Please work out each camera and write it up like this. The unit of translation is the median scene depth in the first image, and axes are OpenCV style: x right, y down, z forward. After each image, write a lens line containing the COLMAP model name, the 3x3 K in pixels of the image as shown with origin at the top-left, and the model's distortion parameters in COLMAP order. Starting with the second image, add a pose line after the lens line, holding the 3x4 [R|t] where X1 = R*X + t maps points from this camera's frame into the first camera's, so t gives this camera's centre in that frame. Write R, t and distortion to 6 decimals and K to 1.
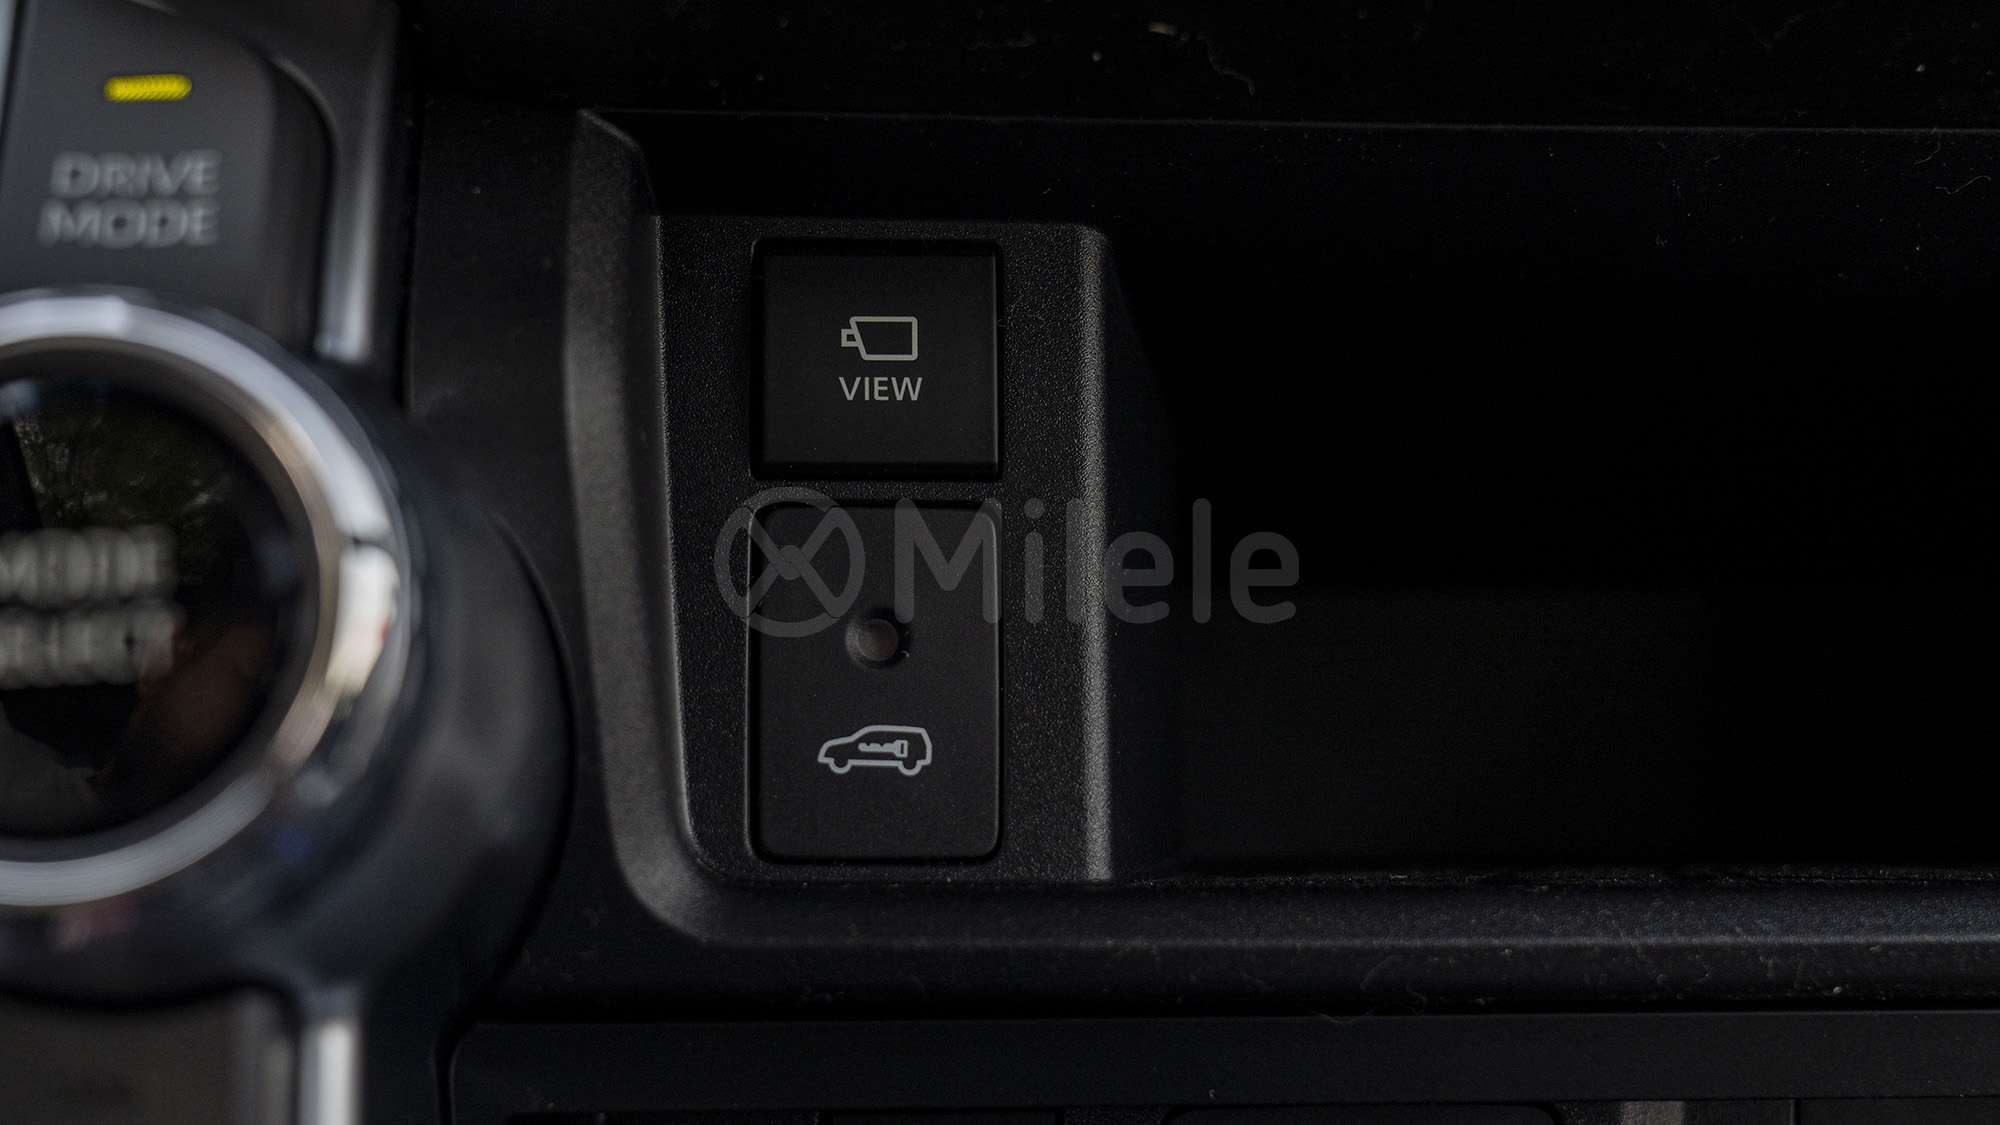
lens RADIAL K [[2653.8, 0, 1000.0], [0, 2653.8, 562.5], [0, 0, 1]] dist [-0.018381, -0.031427]
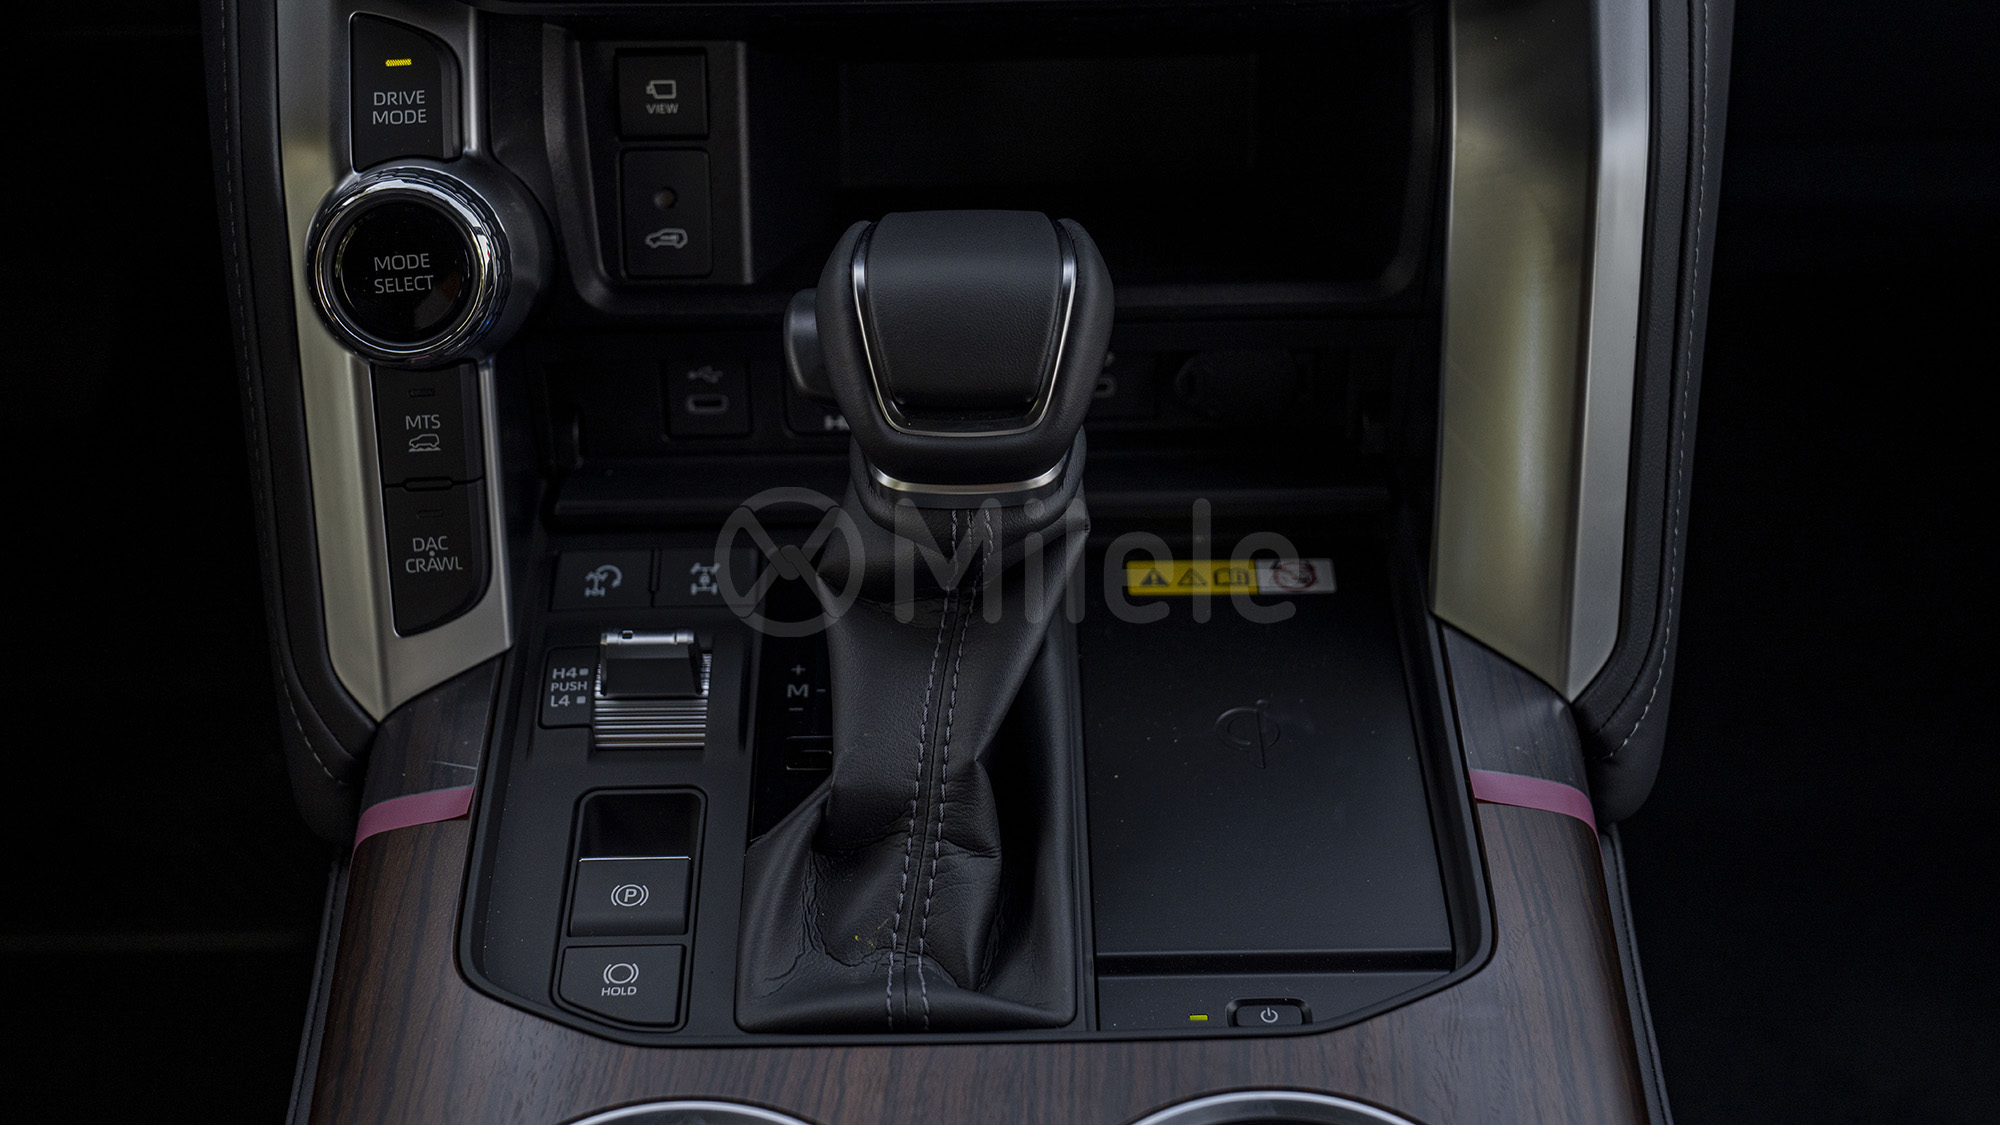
lens RADIAL K [[2855.9, 0, 1000.4], [0, 2855.9, 409.1], [0, 0, 1]] dist [-0.015001, 0.014576]
pose [[0.998835, 0.004749, -0.048031, 0.452510], [0.013962, 0.924175, 0.381714, -0.911686], [0.046201, -0.381939, 0.923032, -1.841897]]
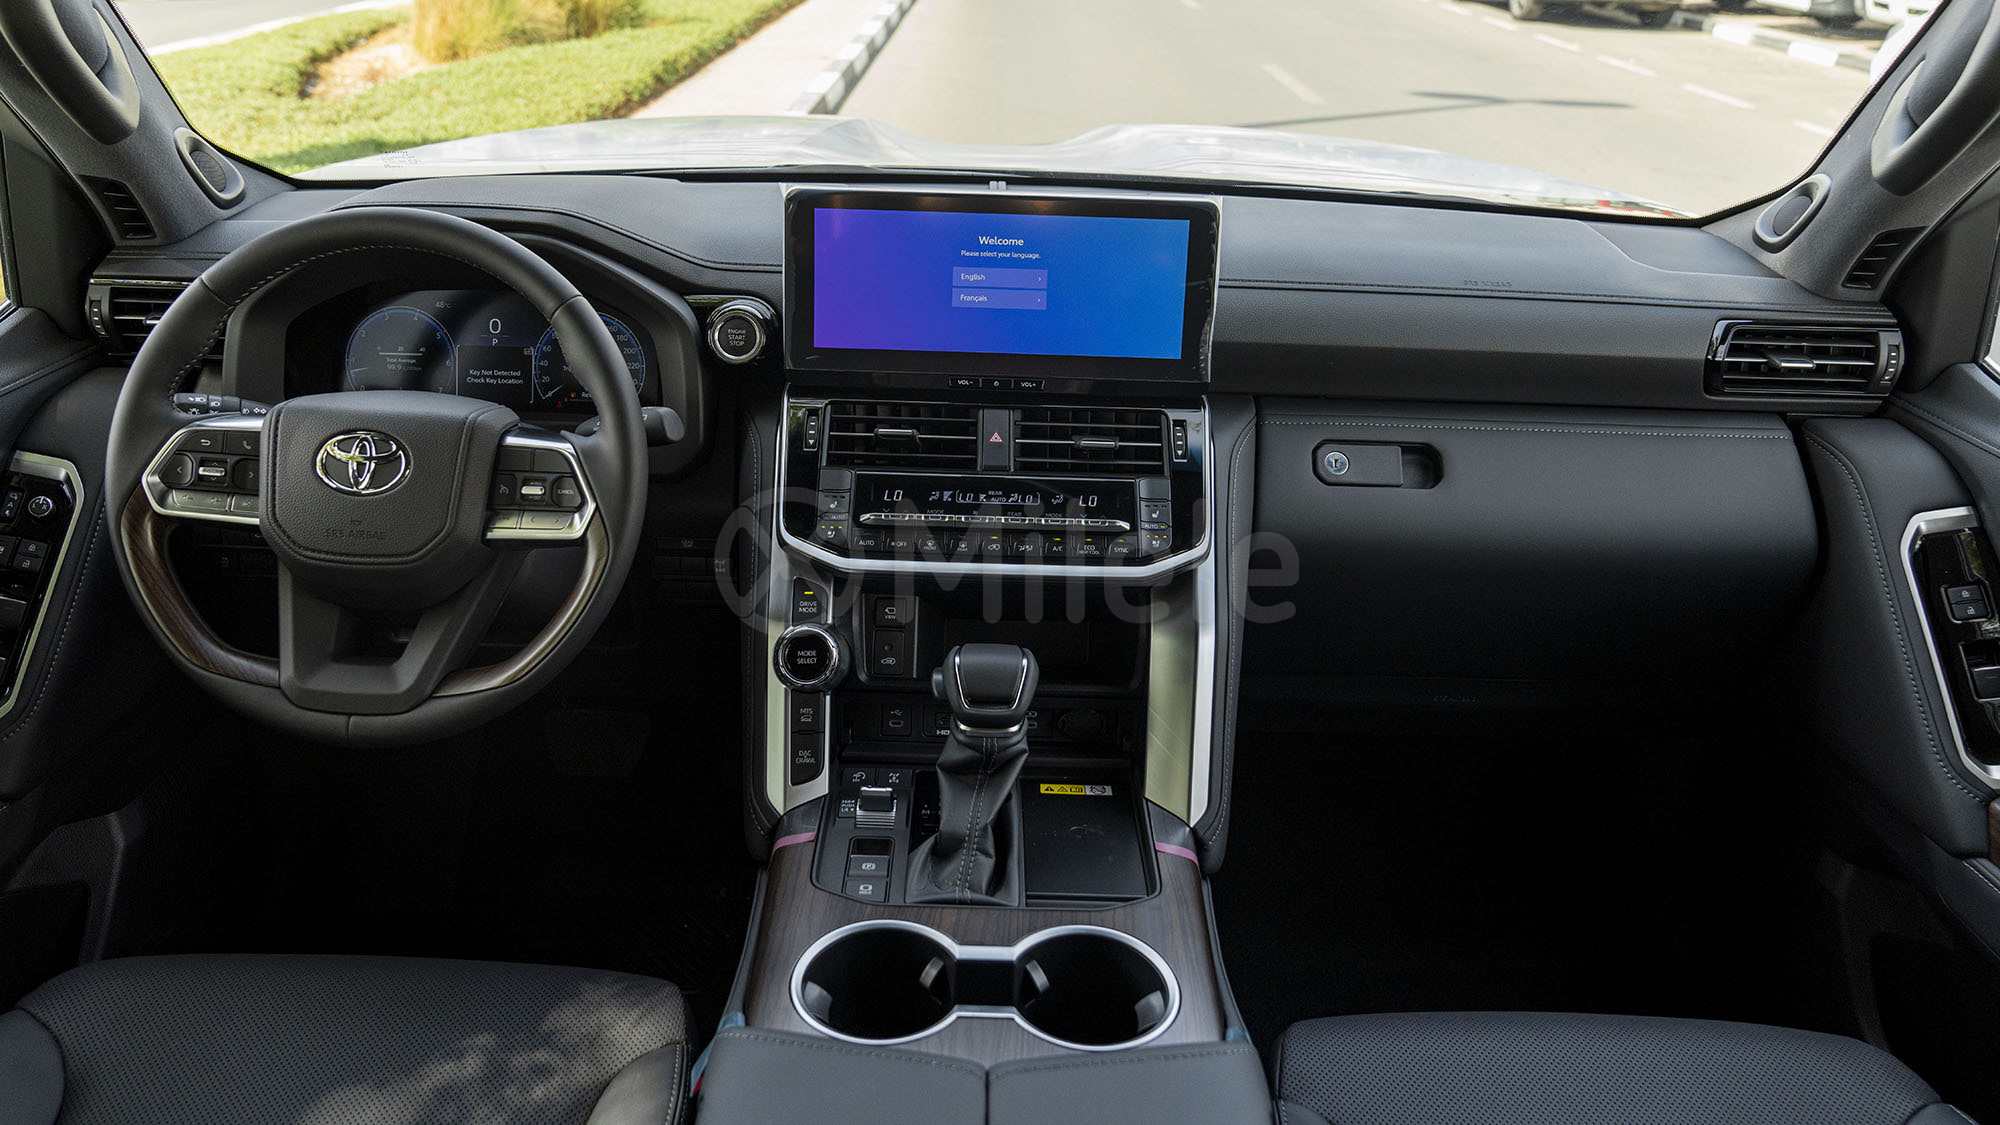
lens RADIAL K [[1428.7, 0, 949.5], [0, 1428.7, 425.8], [0, 0, 1]] dist [-0.003010, 0.003143]
pose [[0.996814, 0.032911, -0.072651, 0.448211], [-0.030331, 0.998879, 0.036337, -0.839730], [0.073765, -0.034018, 0.996695, -3.436909]]
